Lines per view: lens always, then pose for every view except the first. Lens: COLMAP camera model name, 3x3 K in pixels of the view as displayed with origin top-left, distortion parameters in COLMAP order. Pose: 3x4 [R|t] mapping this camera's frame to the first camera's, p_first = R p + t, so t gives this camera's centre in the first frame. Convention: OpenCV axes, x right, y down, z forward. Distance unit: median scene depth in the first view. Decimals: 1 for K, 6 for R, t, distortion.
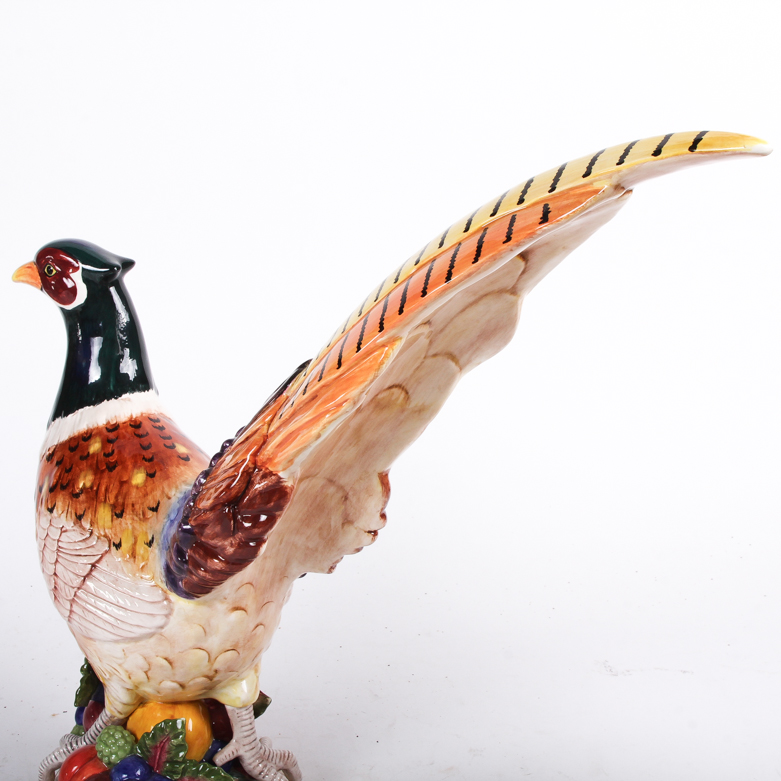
lens RADIAL K [[1320.3, 0, 394.9], [0, 1320.3, 392.3], [0, 0, 1]] dist [-0.084695, 0.000000]
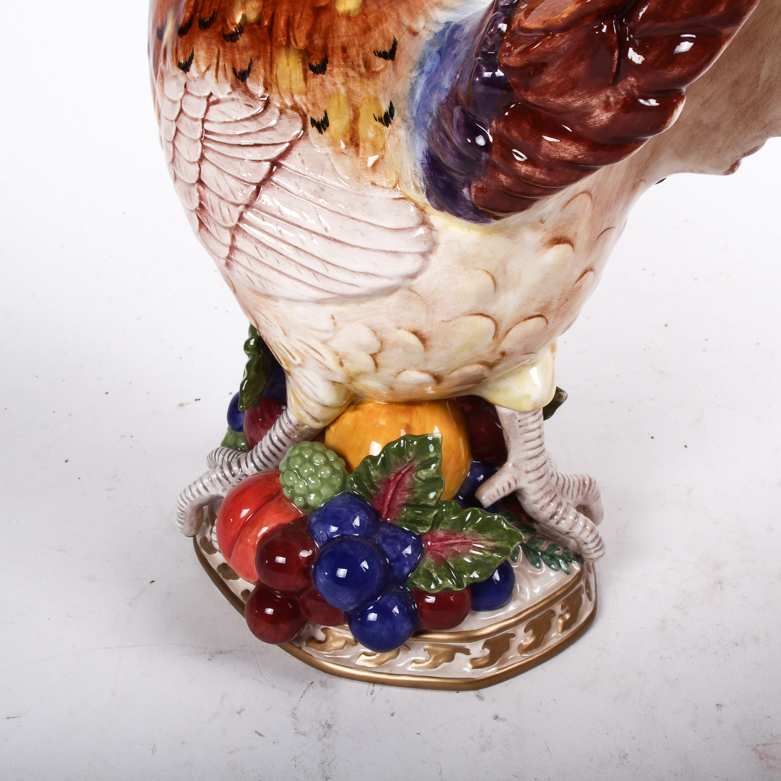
lens RADIAL K [[1320.3, 0, 386.4], [0, 1320.3, 392.8], [0, 0, 1]] dist [-0.084695, 0.000000]
pose [[0.998949, 0.002885, -0.045752, -0.157406], [0.009669, 0.962311, 0.271779, 0.075463], [0.044812, -0.271936, 0.961271, 0.452017]]
